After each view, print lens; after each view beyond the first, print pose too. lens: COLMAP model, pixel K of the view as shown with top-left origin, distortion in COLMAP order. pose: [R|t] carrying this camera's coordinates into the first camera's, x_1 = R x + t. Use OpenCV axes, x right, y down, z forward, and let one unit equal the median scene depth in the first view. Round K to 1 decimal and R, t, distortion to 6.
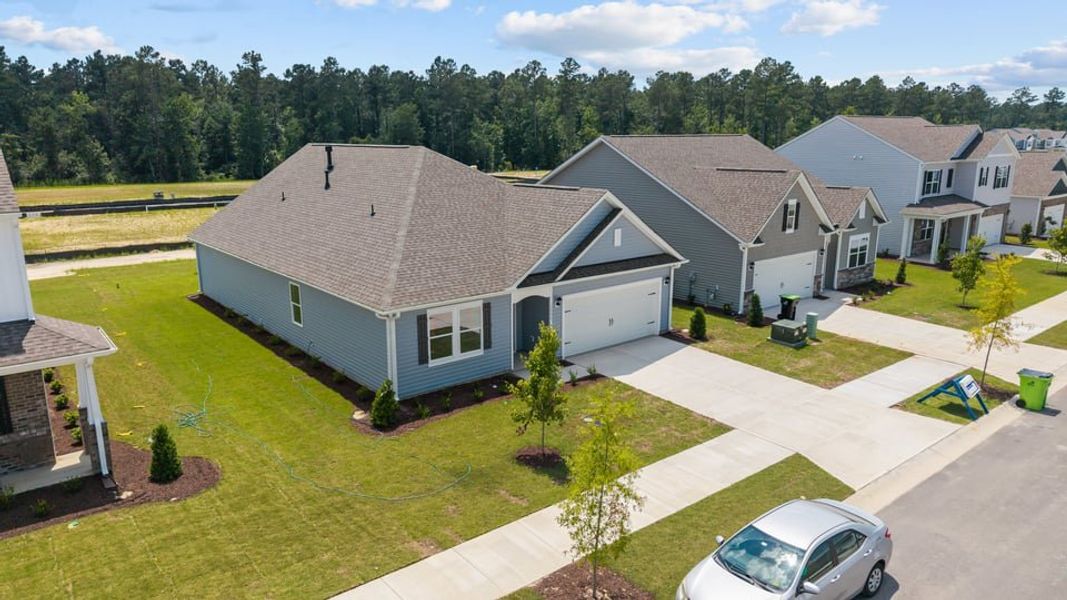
lens RADIAL K [[719.0, 0, 527.3], [0, 719.0, 311.8], [0, 0, 1]] dist [0.017599, -0.012103]
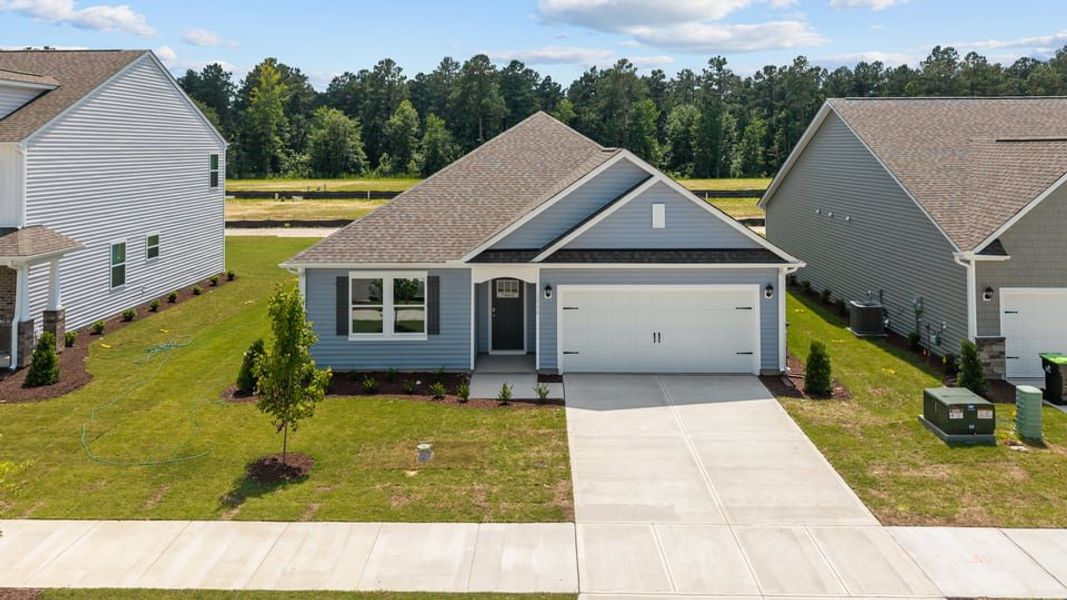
lens RADIAL K [[756.0, 0, 531.6], [0, 756.0, 131.9], [0, 0, 1]] dist [0.009224, -0.002930]
pose [[0.763172, -0.013355, -0.646058, 0.487484], [-0.152146, 0.967965, -0.199736, -0.013137], [0.628029, 0.250728, 0.736692, 0.323630]]
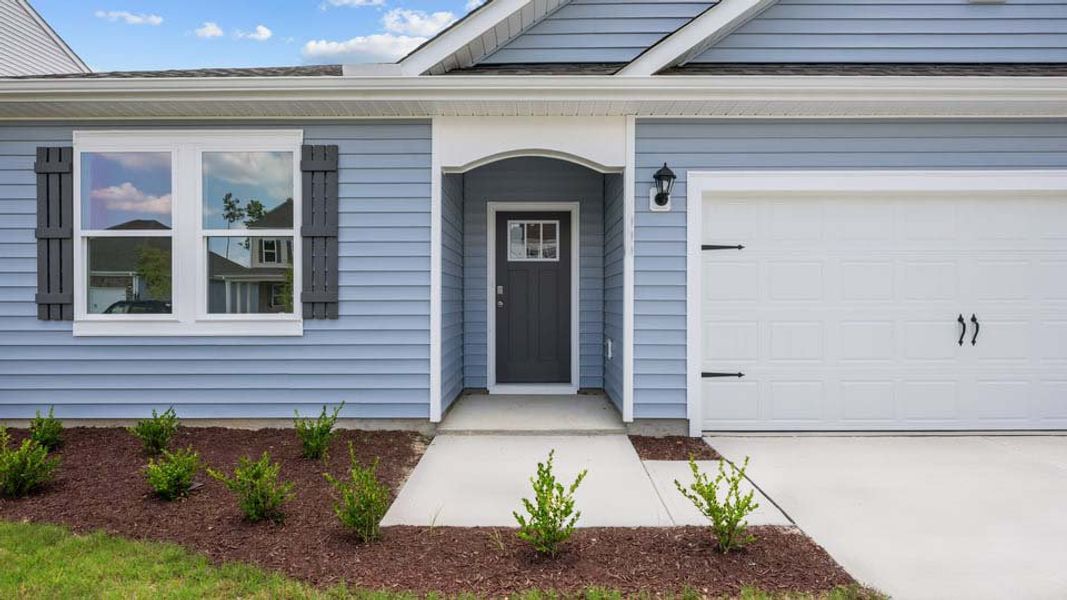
lens RADIAL K [[529.8, 0, 529.8], [0, 529.8, 300.3], [0, 0, 1]] dist [0.006457, -0.000224]
pose [[0.761011, 0.003552, -0.648729, 0.114489], [-0.155780, 0.971727, -0.177422, 0.057520], [0.629758, 0.236079, 0.740048, 0.753912]]
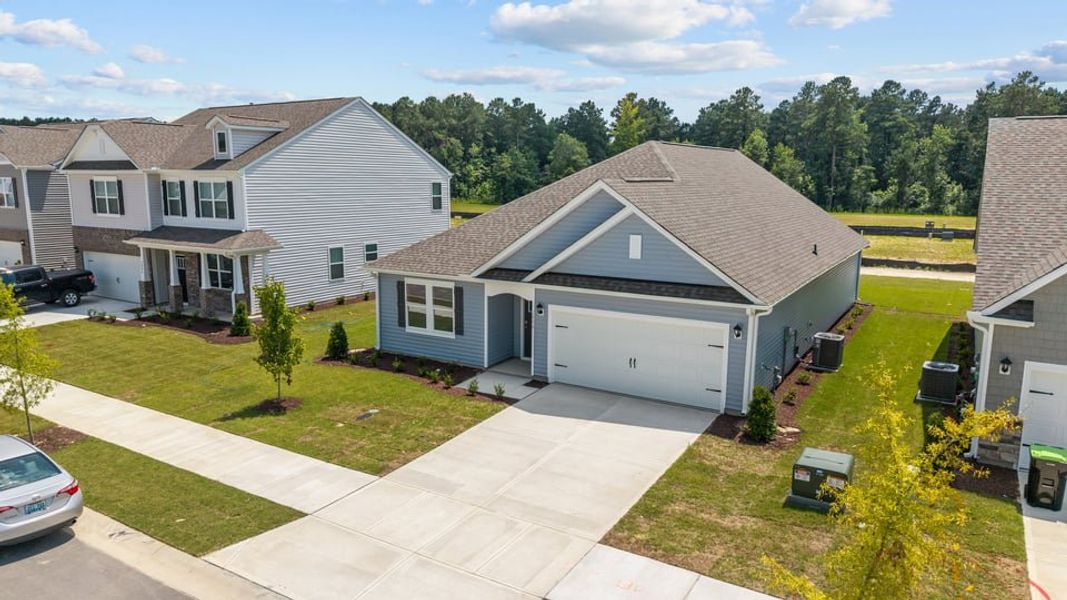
lens RADIAL K [[719.0, 0, 530.4], [0, 719.0, 303.7], [0, 0, 1]] dist [0.017599, -0.012103]
pose [[0.322771, 0.166962, -0.931634, 0.733514], [-0.230511, 0.968546, 0.093715, -0.085932], [0.917978, 0.184503, 0.351105, 0.619961]]
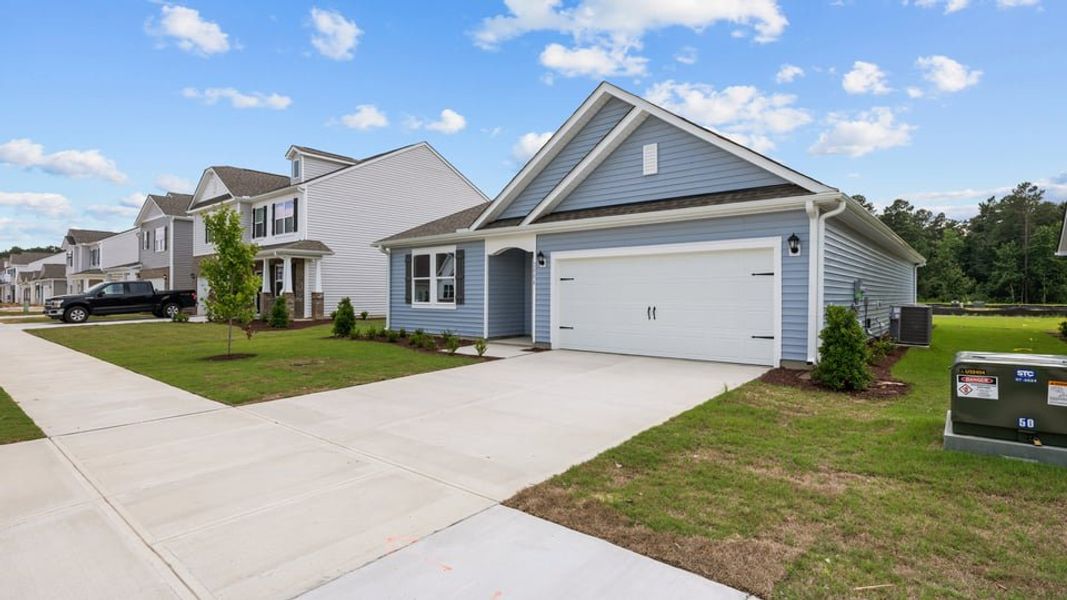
lens RADIAL K [[529.8, 0, 540.9], [0, 529.8, 294.8], [0, 0, 1]] dist [0.006457, -0.000224]
pose [[0.191841, -0.000912, -0.981426, 0.495728], [-0.239621, 0.969692, -0.047740, 0.040433], [0.951724, 0.244329, 0.185808, 0.814116]]
